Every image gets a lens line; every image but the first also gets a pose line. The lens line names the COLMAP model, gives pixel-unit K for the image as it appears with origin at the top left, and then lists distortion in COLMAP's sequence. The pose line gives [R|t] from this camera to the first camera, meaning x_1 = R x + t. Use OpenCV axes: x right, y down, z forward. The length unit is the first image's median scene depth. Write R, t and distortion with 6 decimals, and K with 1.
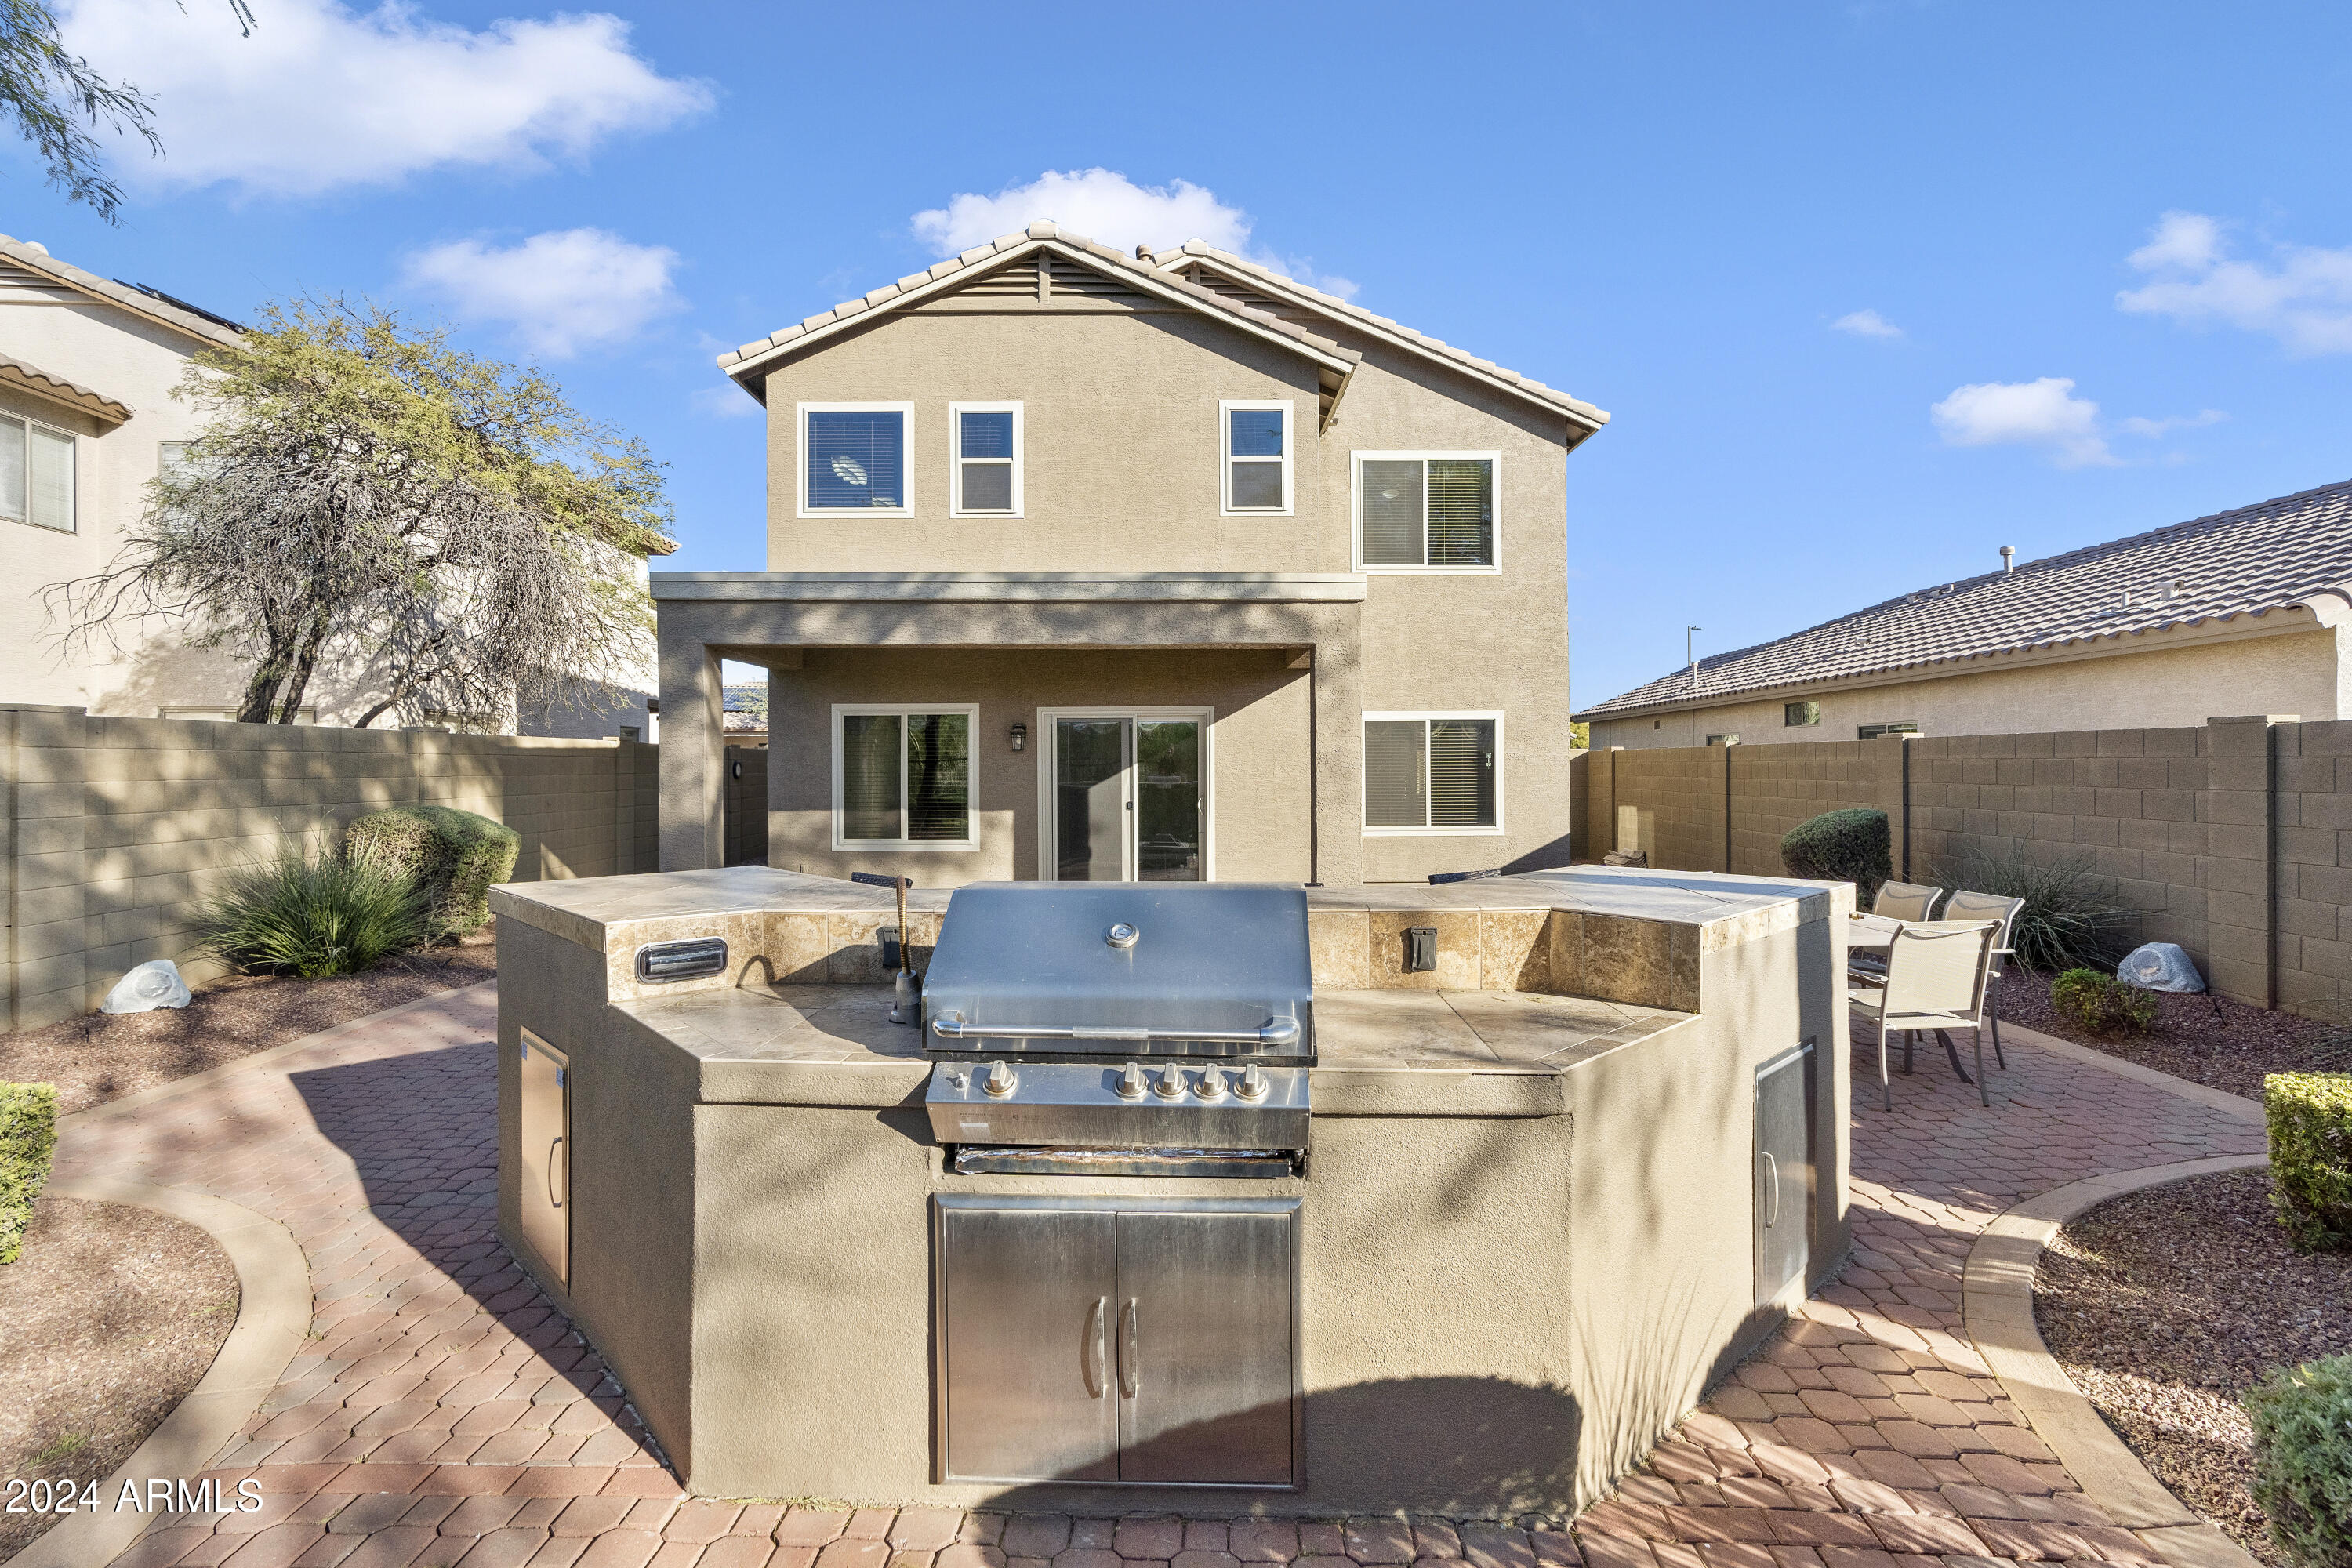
lens RADIAL K [[1064.1, 0, 1171.2], [0, 1064.1, 772.0], [0, 0, 1]] dist [-0.021662, 0.018781]
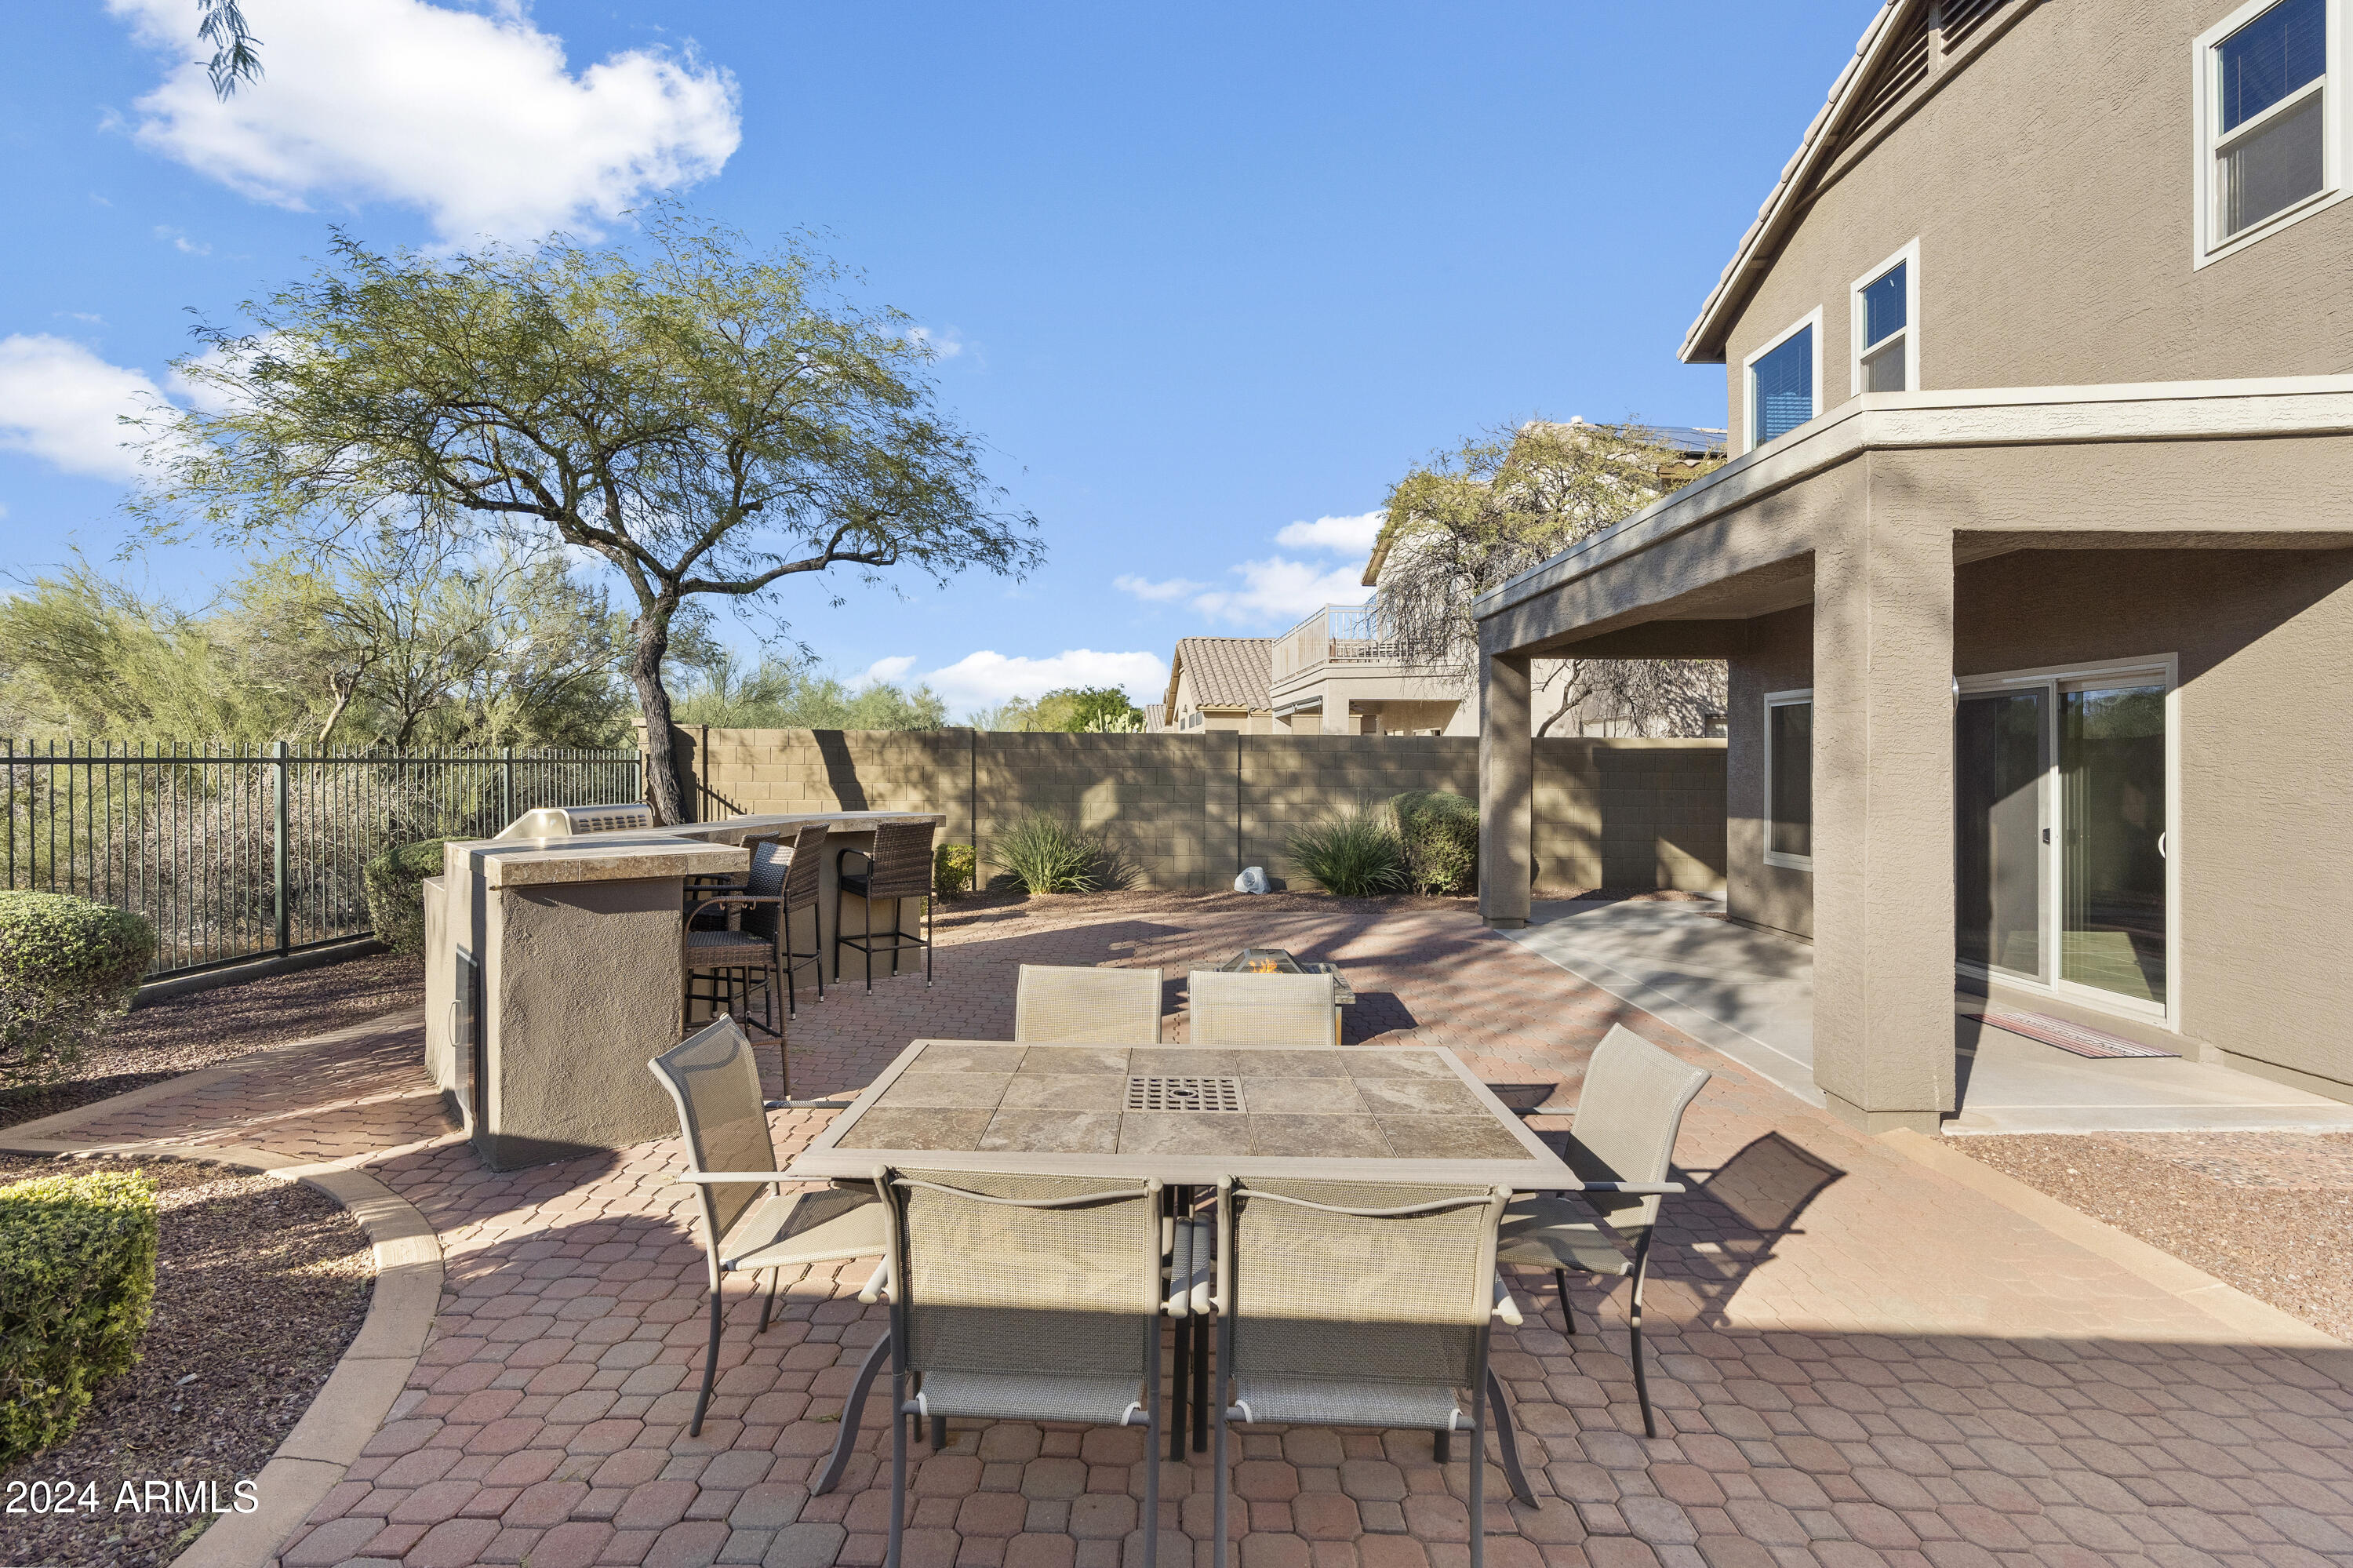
lens RADIAL K [[1064.6, 0, 1171.7], [0, 1064.6, 772.0], [0, 0, 1]] dist [-0.021662, 0.018781]
pose [[0.015451, 0.012922, -0.999797, 0.540608], [-0.007140, 0.999892, 0.012812, -0.009599], [0.999855, 0.006940, 0.015541, 0.510867]]
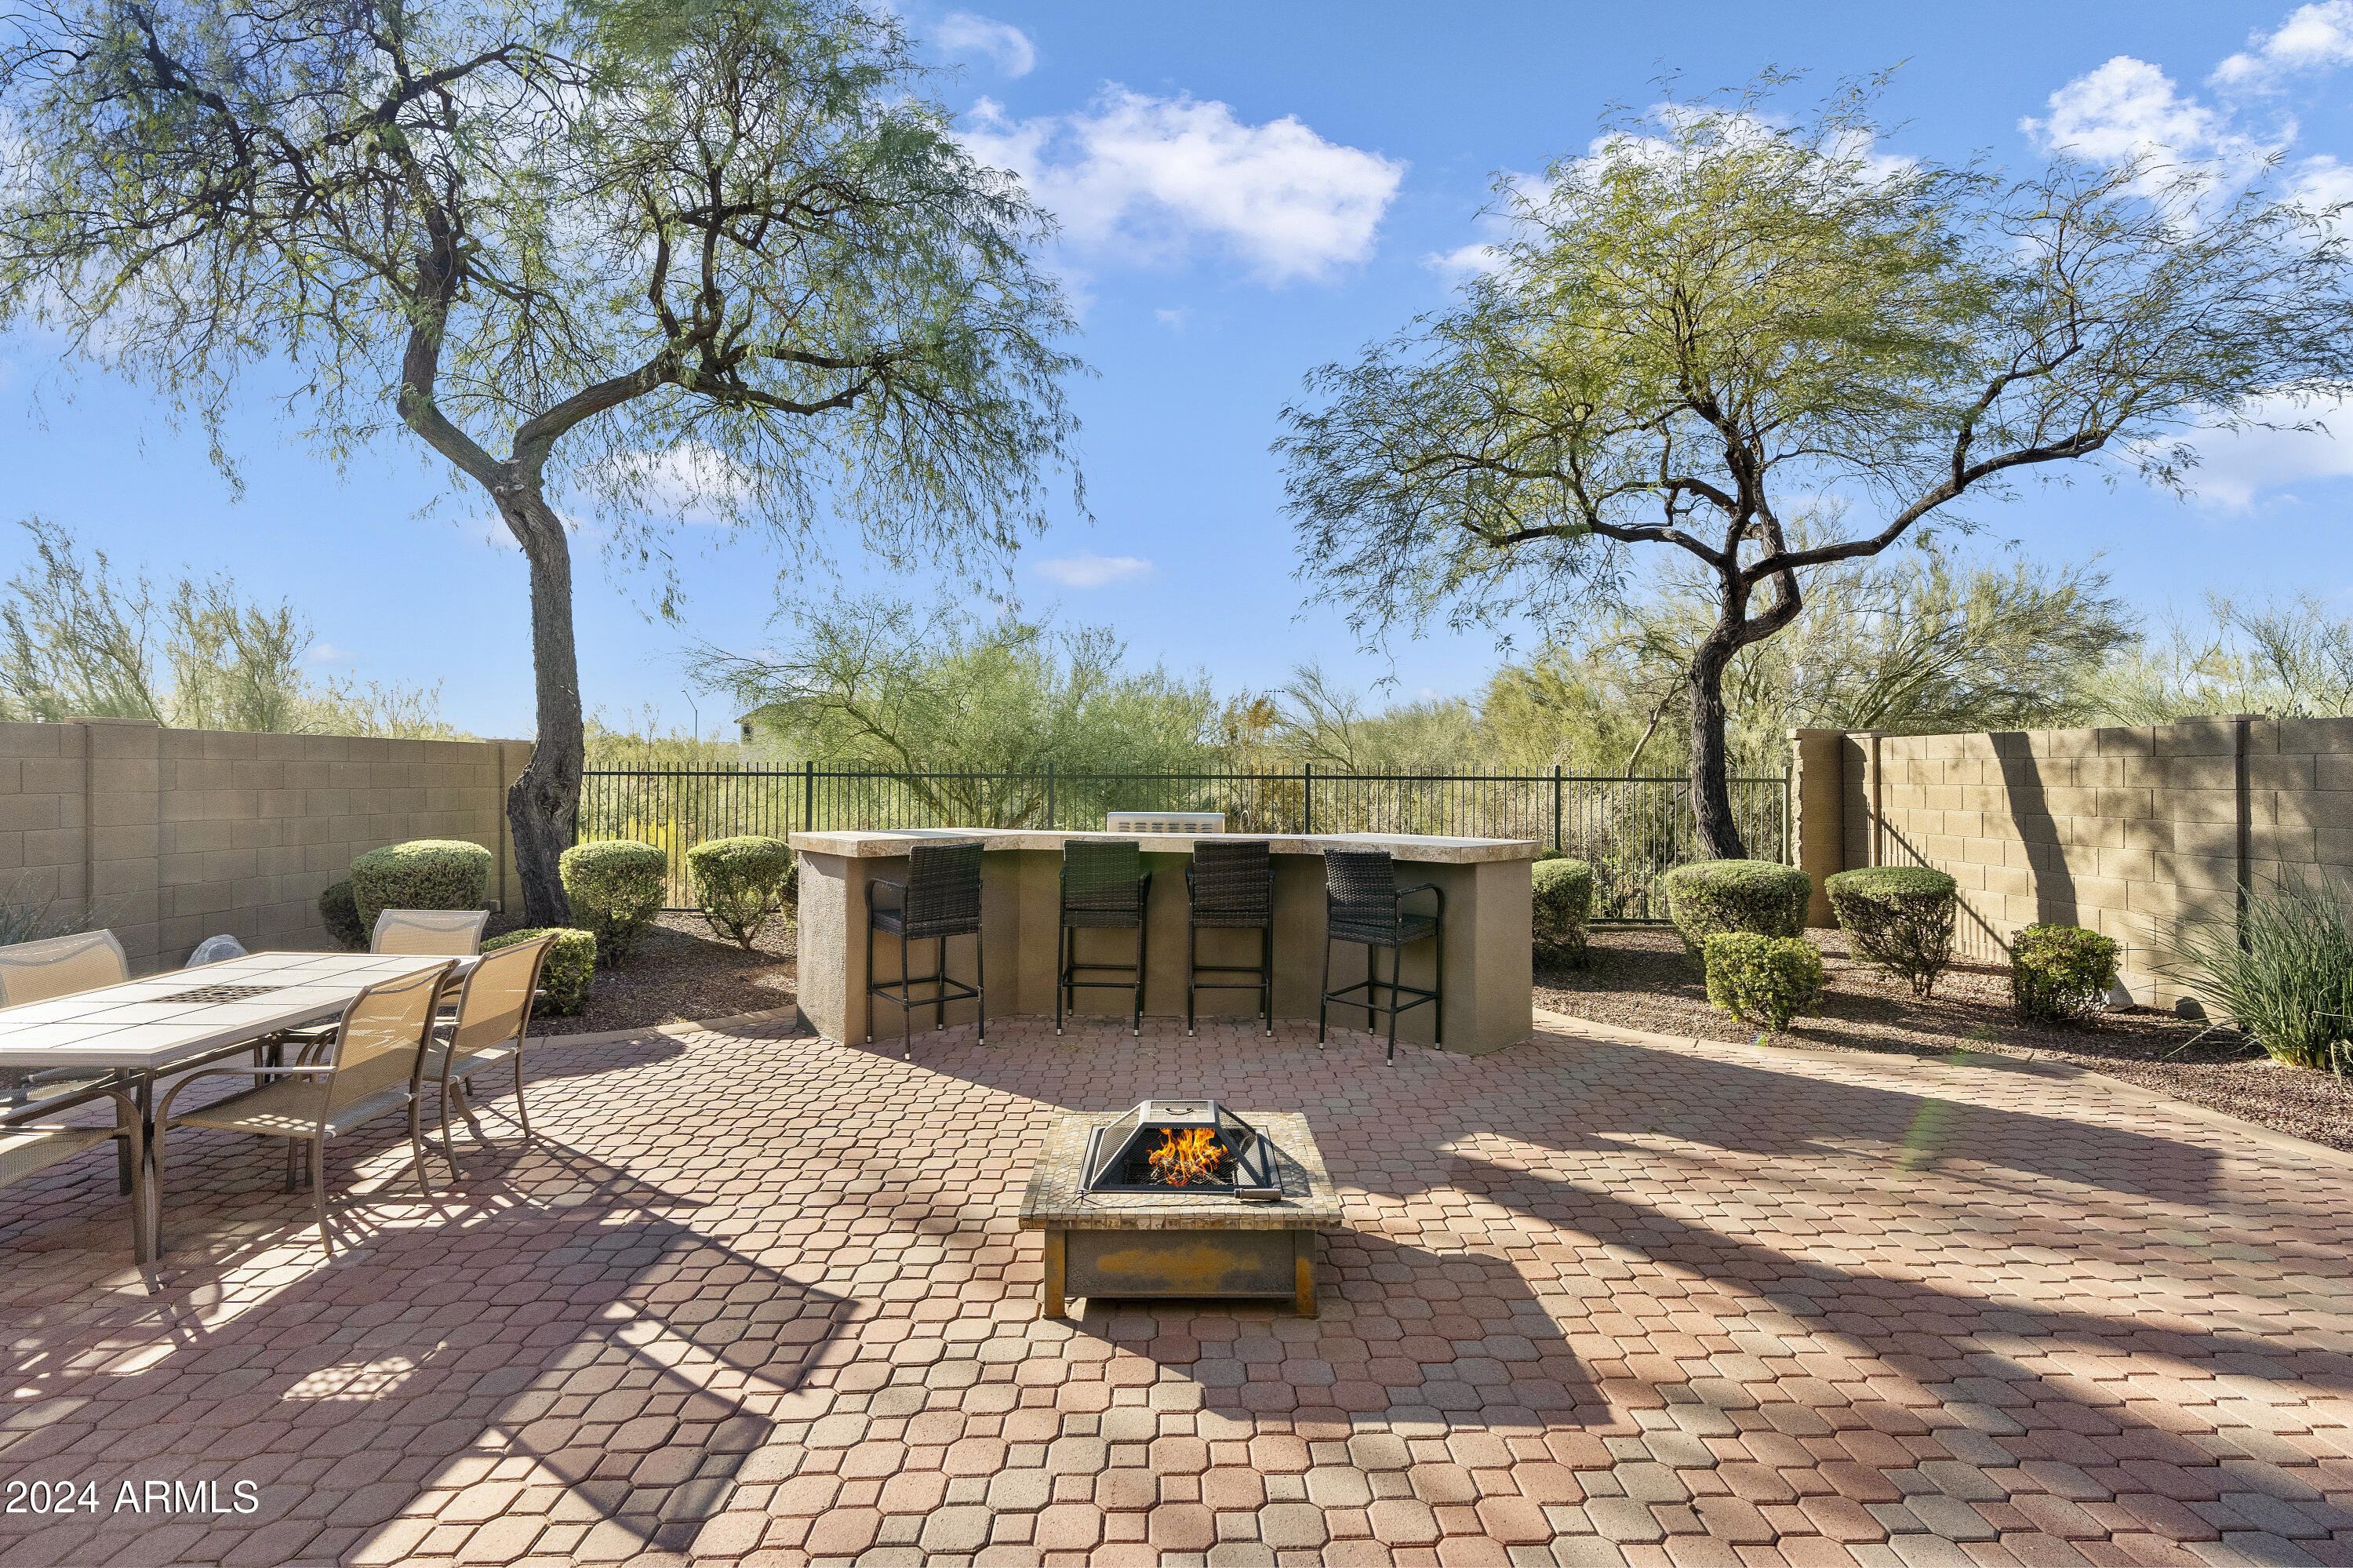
lens RADIAL K [[1064.6, 0, 1171.7], [0, 1064.6, 772.0], [0, 0, 1]] dist [-0.021662, 0.018781]
pose [[-0.999462, -0.004667, -0.032449, -0.014485], [-0.004771, 0.999984, 0.003133, -0.010859], [0.032434, 0.003286, -0.999468, 0.879444]]
